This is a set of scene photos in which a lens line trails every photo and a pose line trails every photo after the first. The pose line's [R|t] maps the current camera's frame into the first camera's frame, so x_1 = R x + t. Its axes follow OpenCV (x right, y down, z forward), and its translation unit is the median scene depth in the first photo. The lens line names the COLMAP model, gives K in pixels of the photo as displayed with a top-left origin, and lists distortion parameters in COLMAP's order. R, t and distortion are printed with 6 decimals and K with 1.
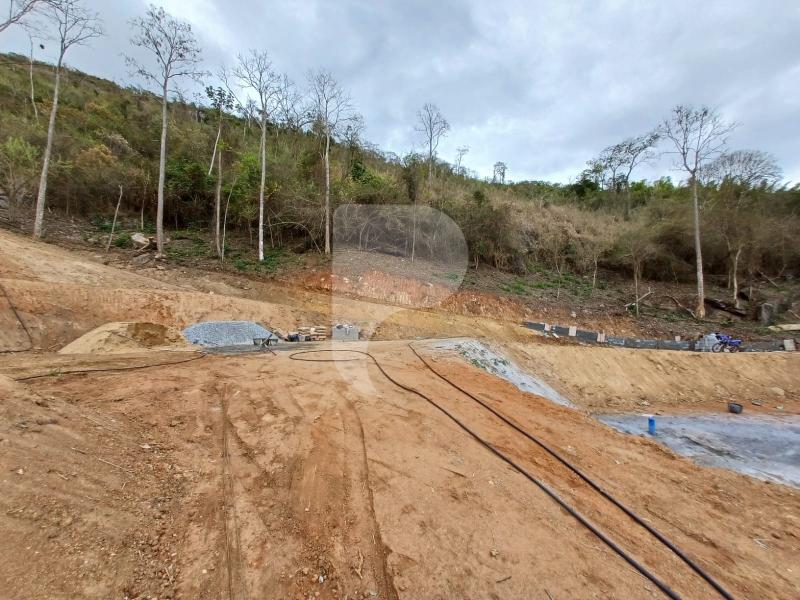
lens RADIAL K [[313.8, 0, 399.0], [0, 313.8, 304.3], [0, 0, 1]] dist [-0.002814, 0.000862]
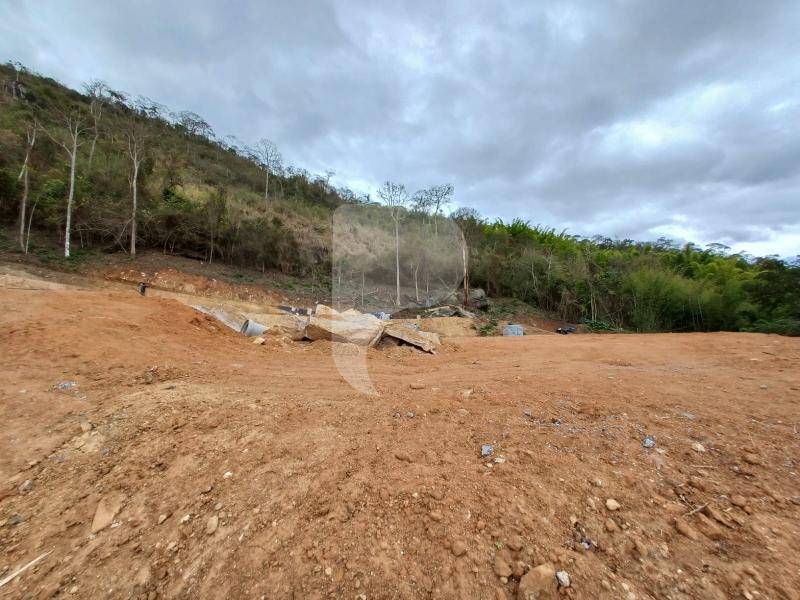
lens RADIAL K [[313.8, 0, 404.4], [0, 313.8, 307.1], [0, 0, 1]] dist [-0.002814, 0.000862]
pose [[0.947470, 0.011090, 0.319652, 0.462847], [-0.002656, 0.999637, -0.026809, 0.097509], [-0.319833, 0.024552, 0.947156, -0.651992]]
